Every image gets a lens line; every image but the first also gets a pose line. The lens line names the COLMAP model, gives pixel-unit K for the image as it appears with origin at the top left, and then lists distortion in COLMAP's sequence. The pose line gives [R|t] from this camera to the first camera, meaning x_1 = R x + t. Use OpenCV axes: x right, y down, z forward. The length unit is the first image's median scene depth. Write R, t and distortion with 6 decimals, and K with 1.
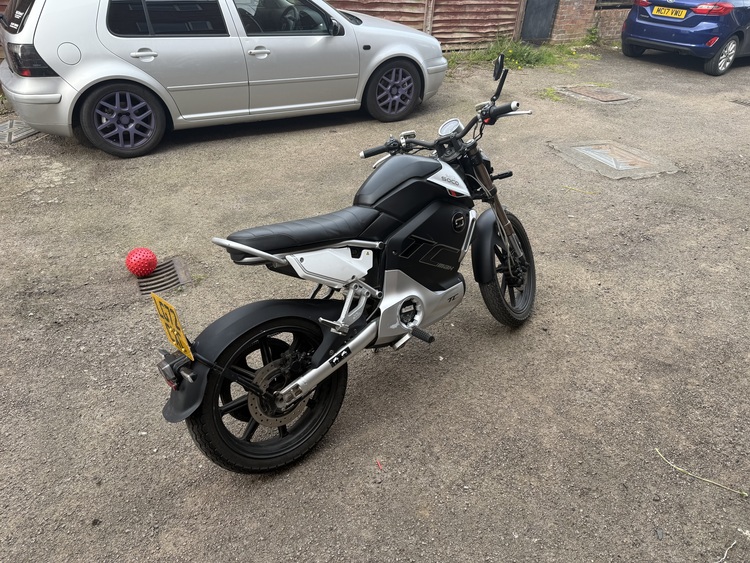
lens RADIAL K [[518.2, 0, 377.6], [0, 518.2, 292.4], [0, 0, 1]] dist [0.042244, -0.055861]
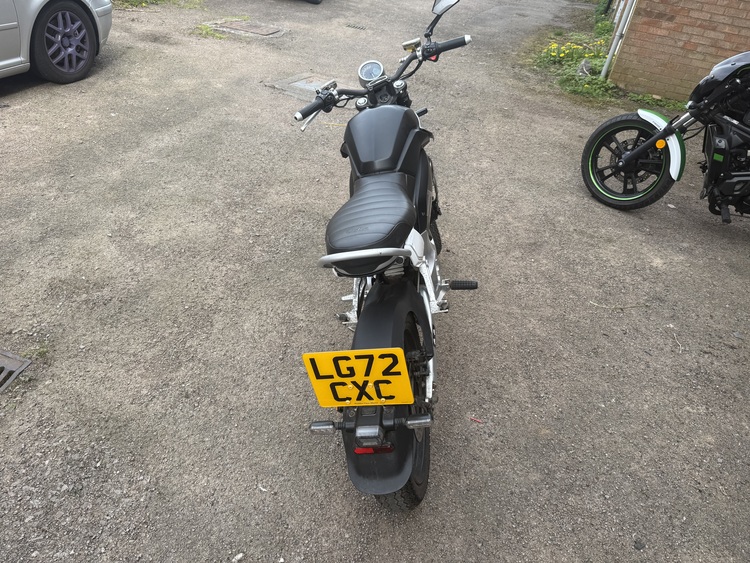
lens RADIAL K [[518.2, 0, 377.6], [0, 518.2, 292.4], [0, 0, 1]] dist [0.042244, -0.055861]
pose [[0.716058, -0.370221, 0.591774, -0.309751], [0.308662, 0.928313, 0.207276, -0.079342], [-0.626090, 0.034237, 0.778999, 0.162470]]
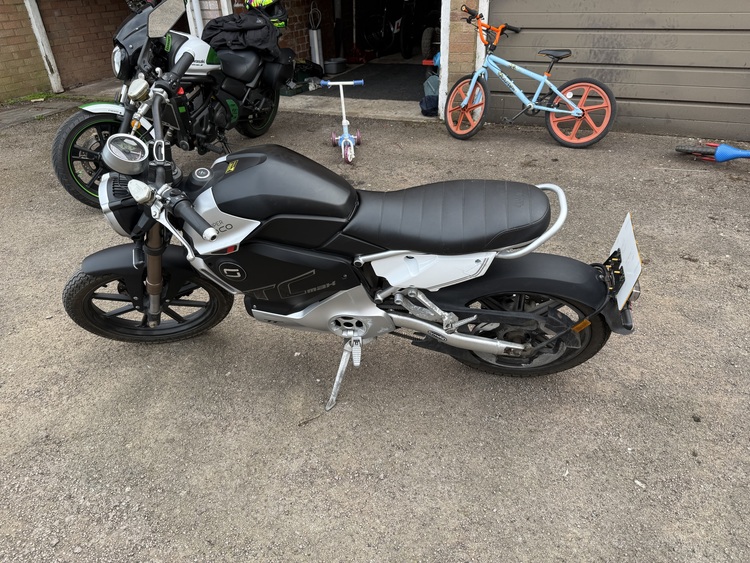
lens RADIAL K [[518.2, 0, 377.6], [0, 518.2, 292.4], [0, 0, 1]] dist [0.042244, -0.055861]
pose [[-0.658191, -0.430505, 0.617616, -0.285128], [0.418962, 0.472149, 0.775594, -0.336733], [-0.625504, 0.769247, -0.130399, 0.582228]]
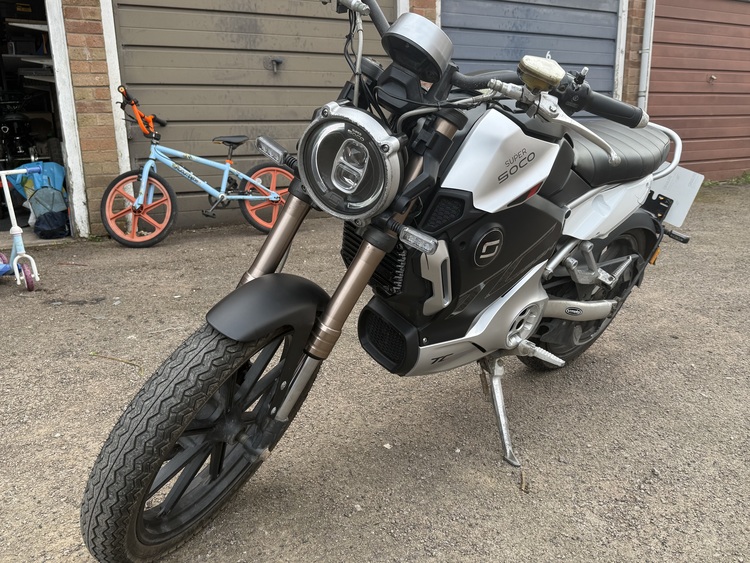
lens RADIAL K [[652.5, 0, 375.0], [0, 652.5, 281.5], [0, 0, 1]] dist [0.001566, 0.000640]
pose [[-0.995604, -0.022695, -0.090874, 0.132044], [-0.081935, 0.681139, 0.727555, -0.310358], [0.045386, 0.731802, -0.680004, 0.829599]]
